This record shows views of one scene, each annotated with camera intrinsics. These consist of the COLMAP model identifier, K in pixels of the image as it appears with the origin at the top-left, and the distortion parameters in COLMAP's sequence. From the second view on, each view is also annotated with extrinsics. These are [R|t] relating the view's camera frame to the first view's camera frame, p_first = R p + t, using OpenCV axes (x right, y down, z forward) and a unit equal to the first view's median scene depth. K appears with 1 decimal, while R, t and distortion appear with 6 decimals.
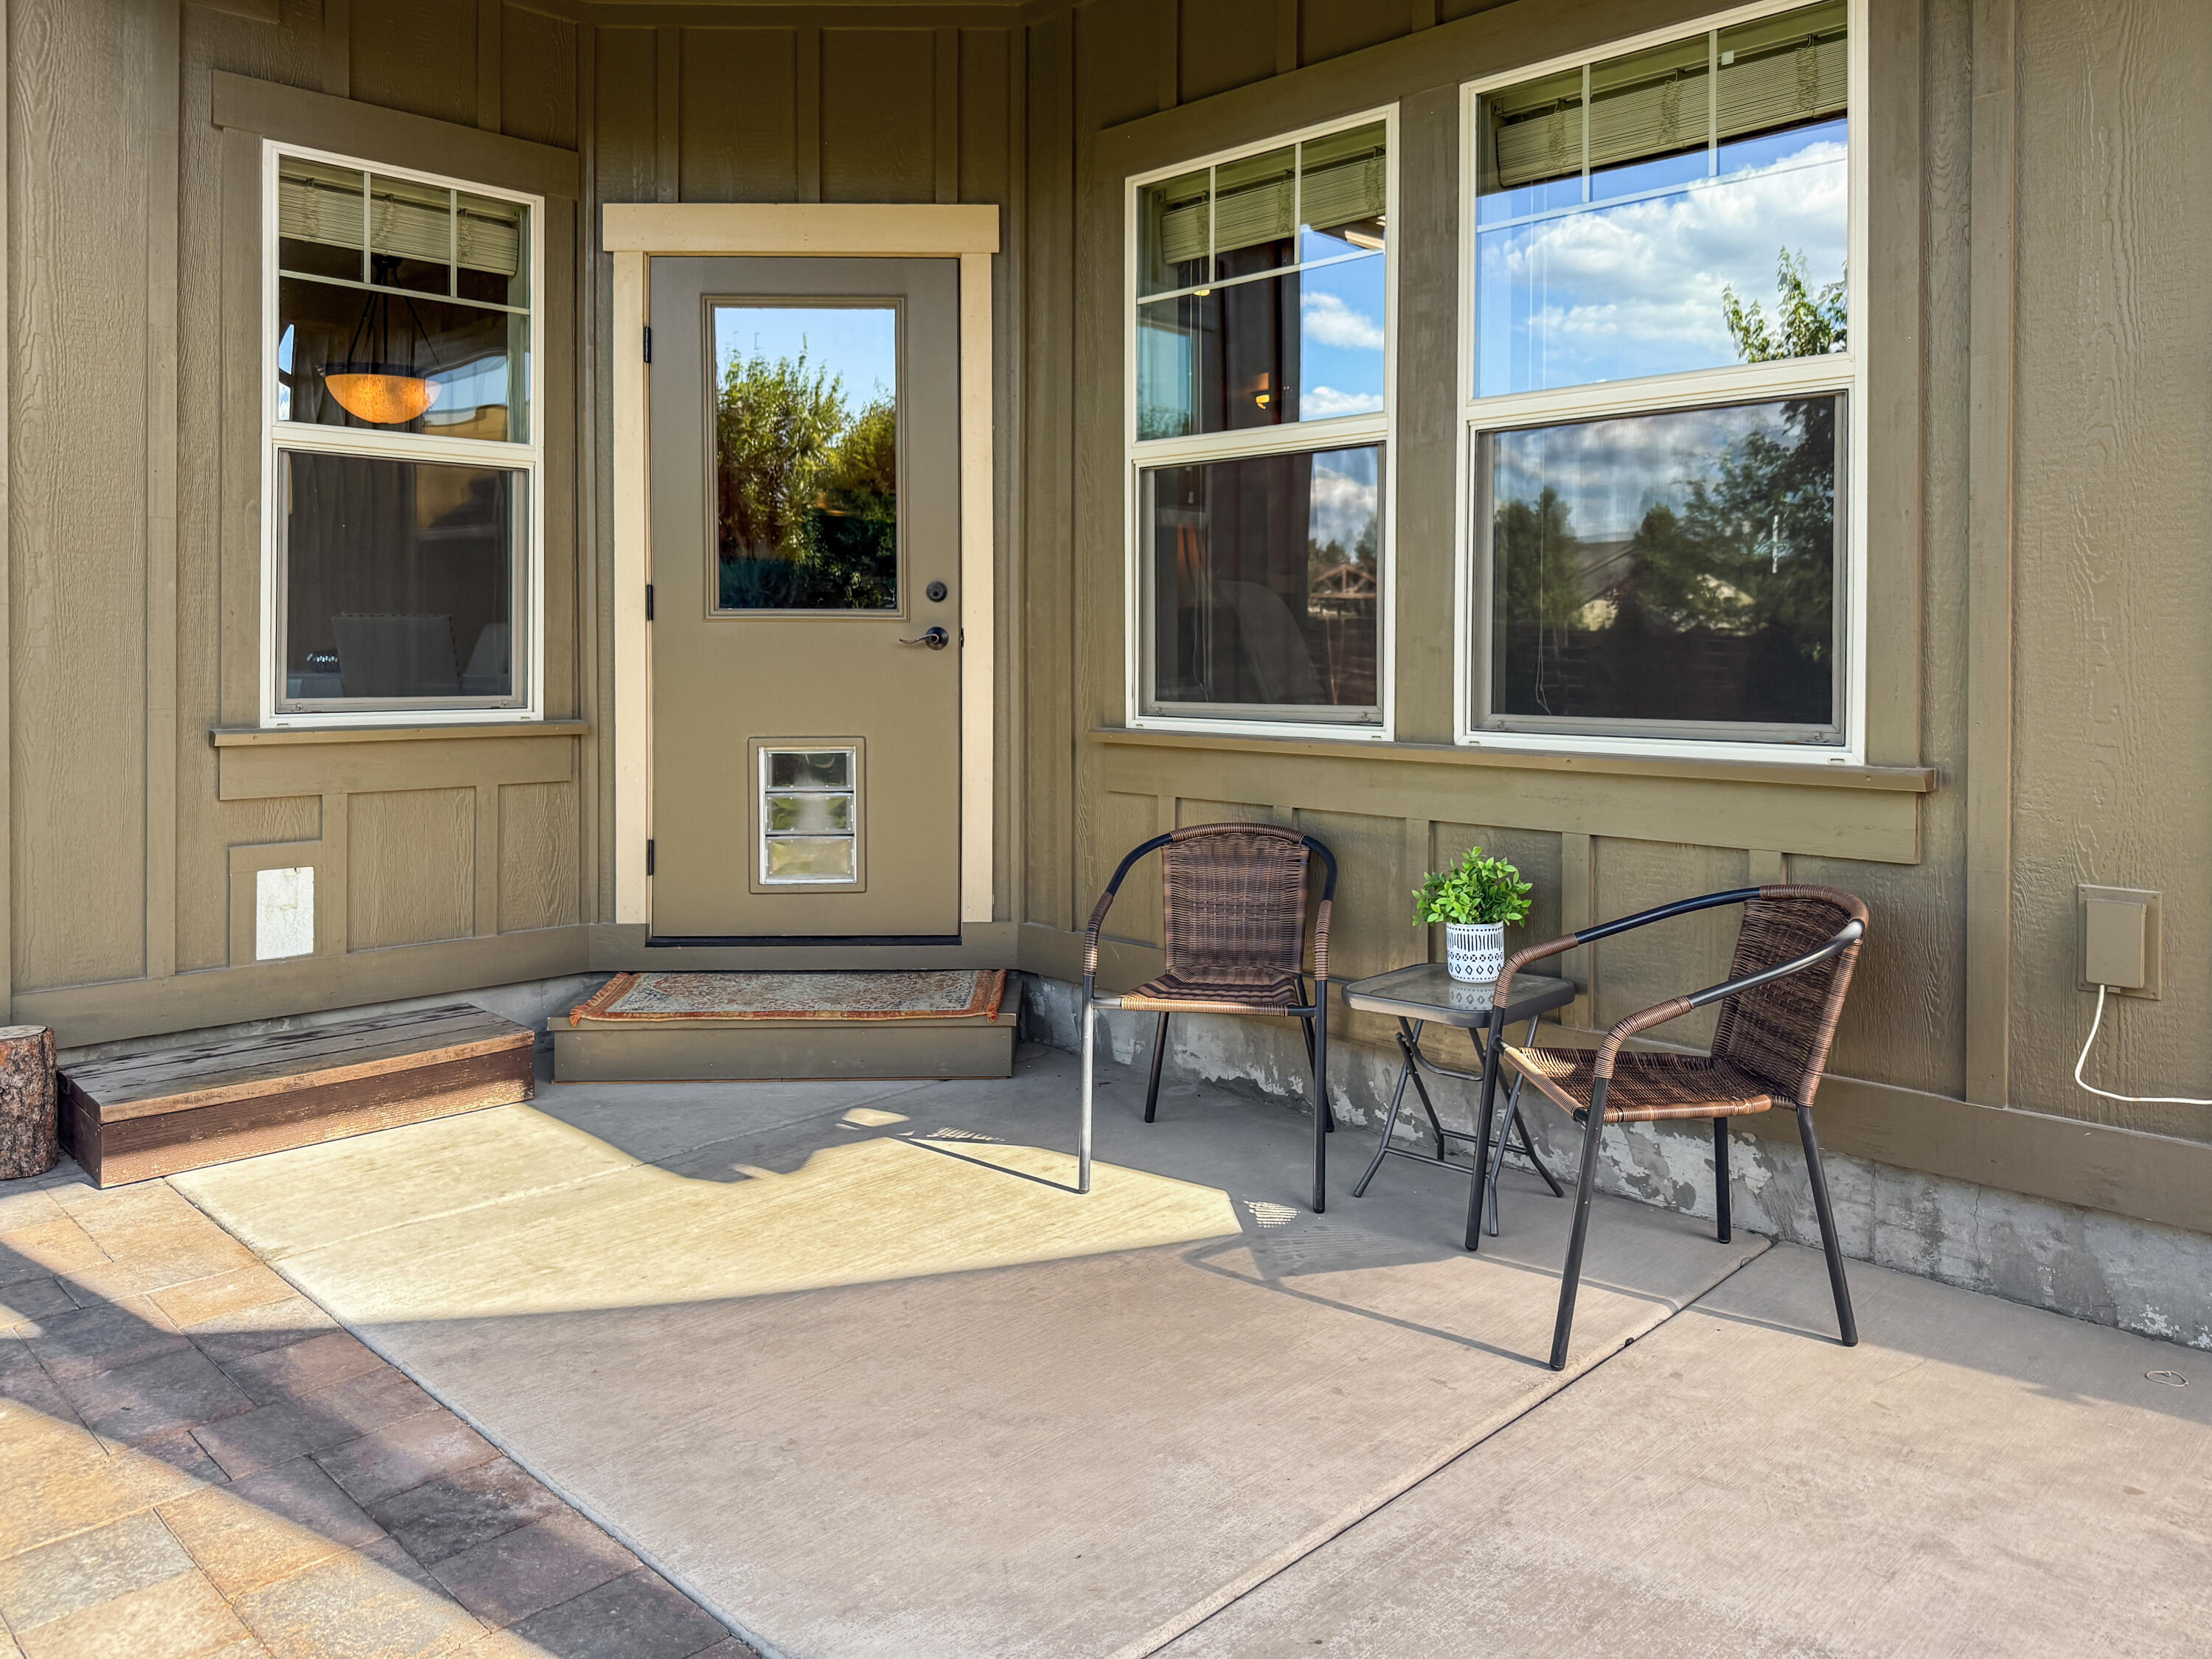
lens RADIAL K [[1615.9, 0, 1106.0], [0, 1615.9, 829.5], [0, 0, 1]] dist [0.001062, 0.000137]
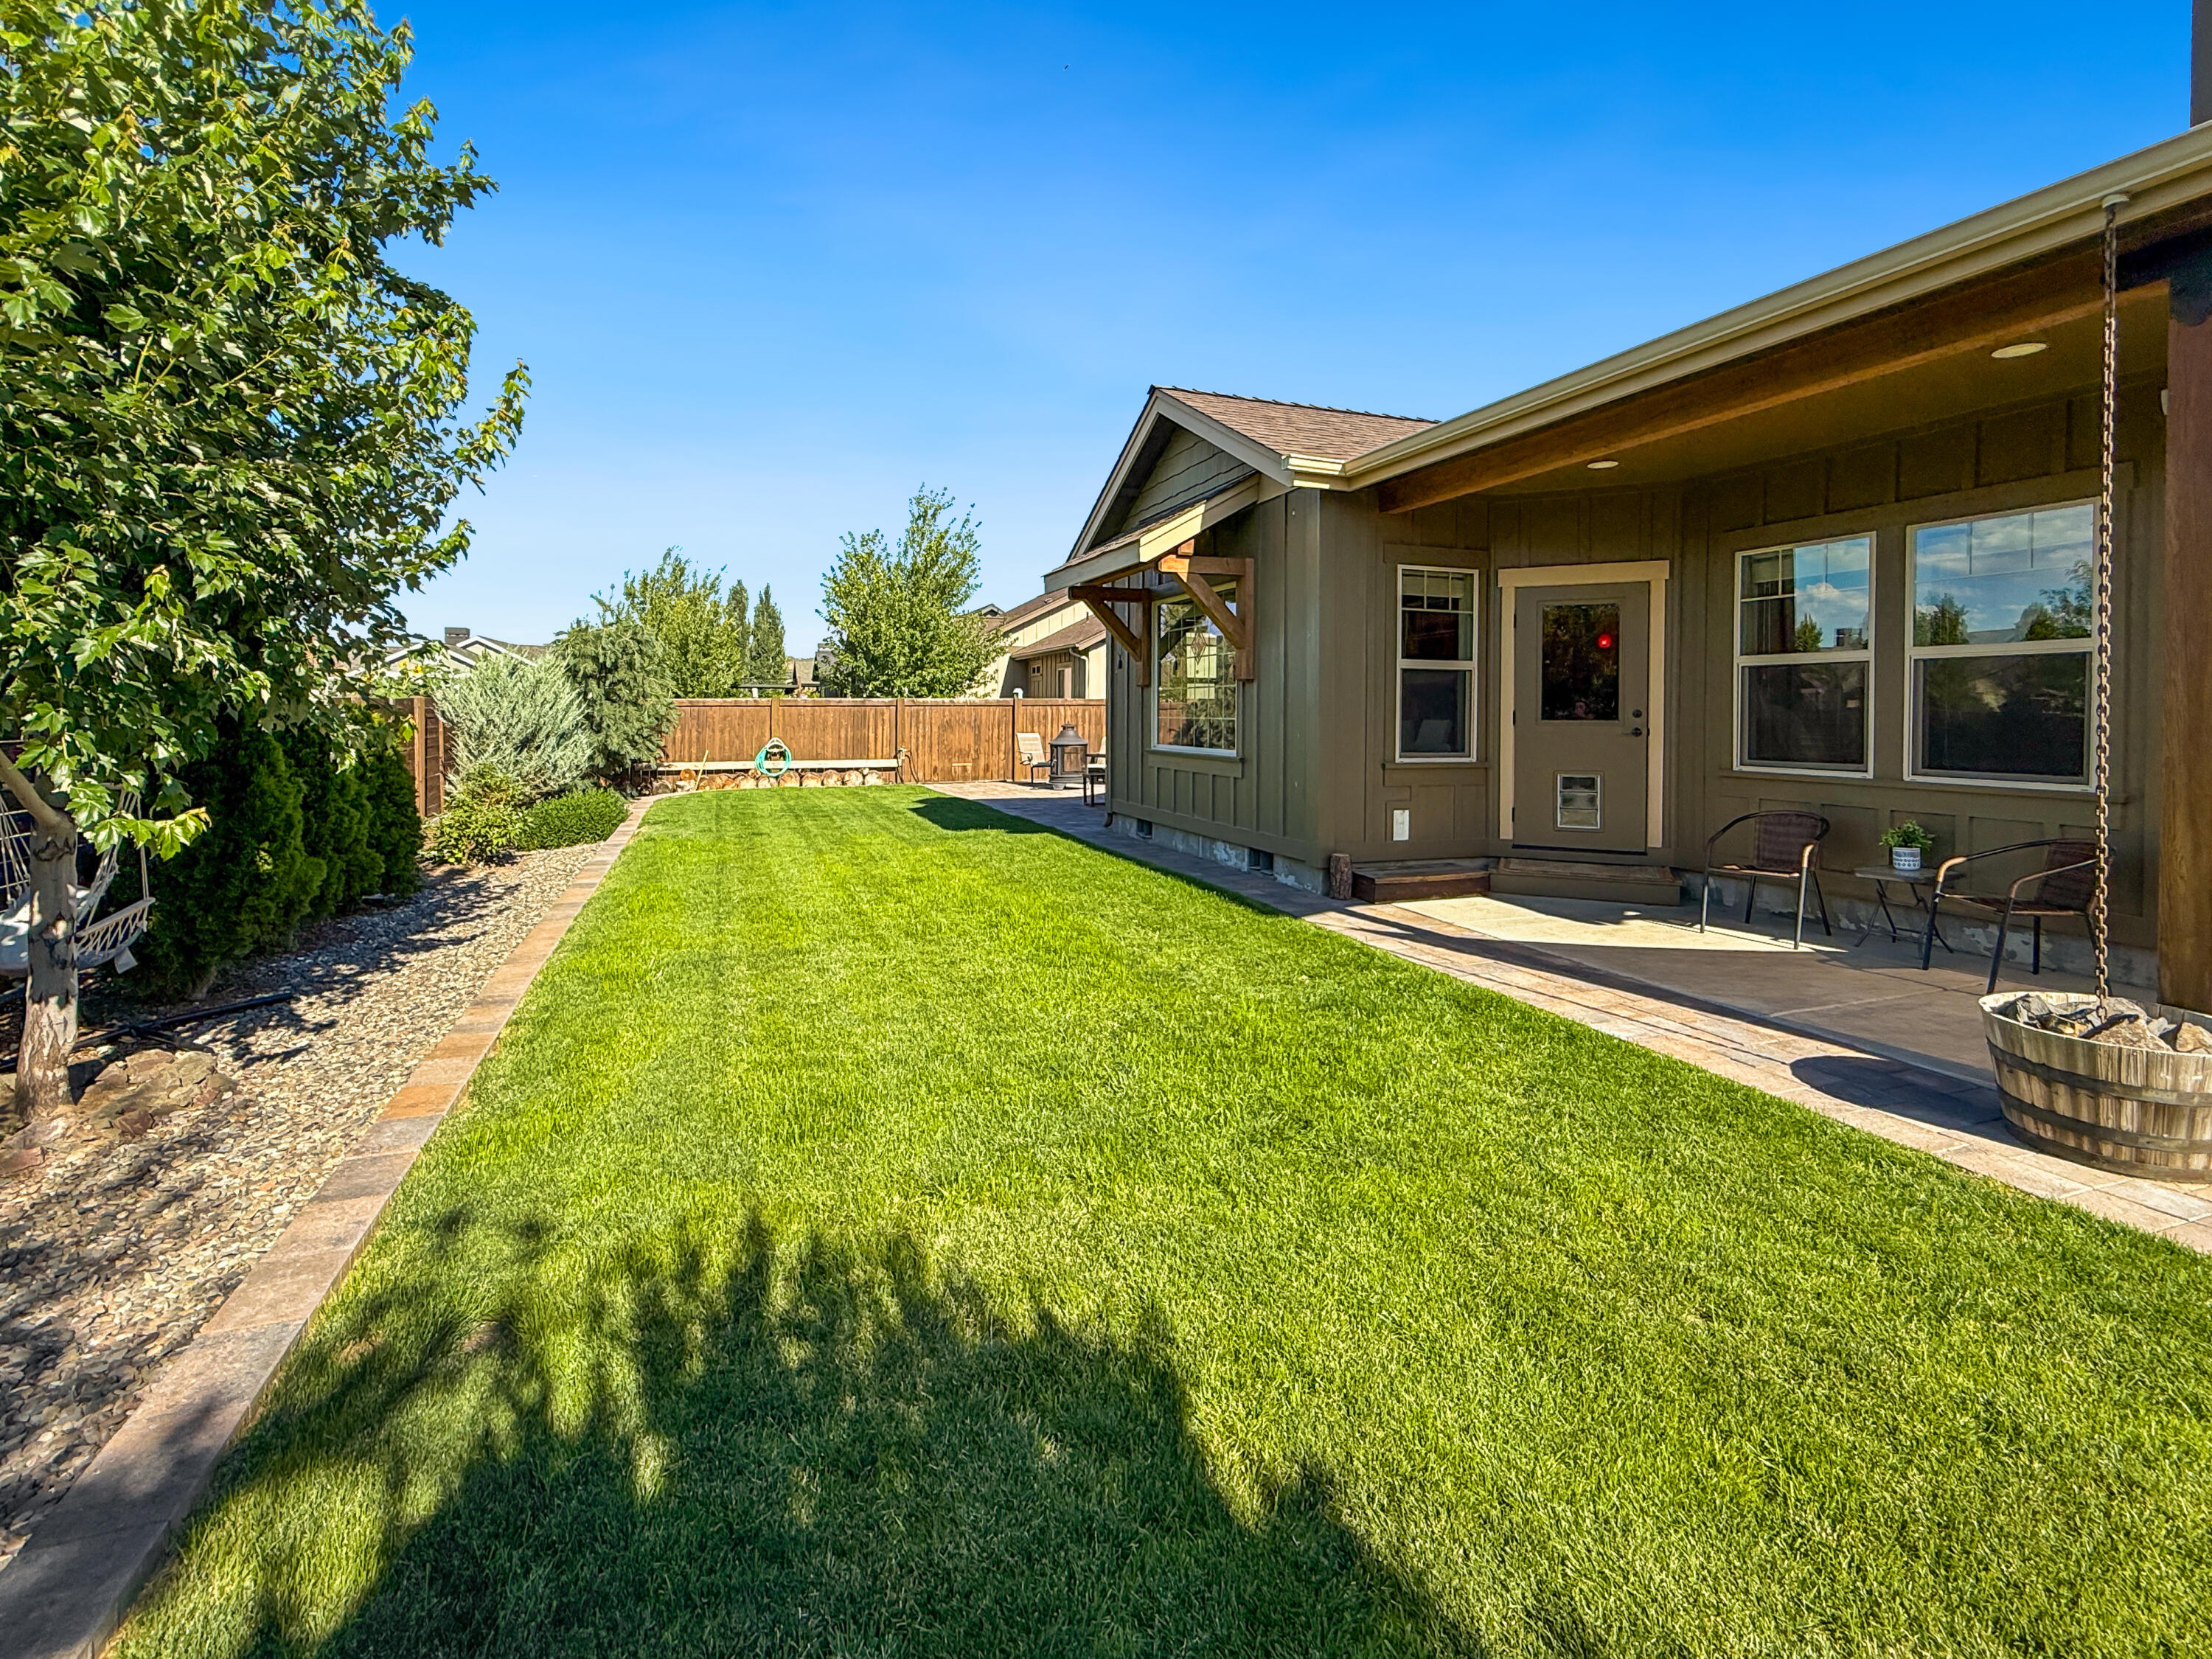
lens RADIAL K [[990.9, 0, 1101.5], [0, 990.9, 760.6], [0, 0, 1]] dist [0.001536, 0.000347]
pose [[0.911679, 0.022793, -0.410270, -0.250591], [-0.049398, 0.997299, -0.054363, 0.053863], [0.407922, 0.069828, 0.910342, -0.798518]]
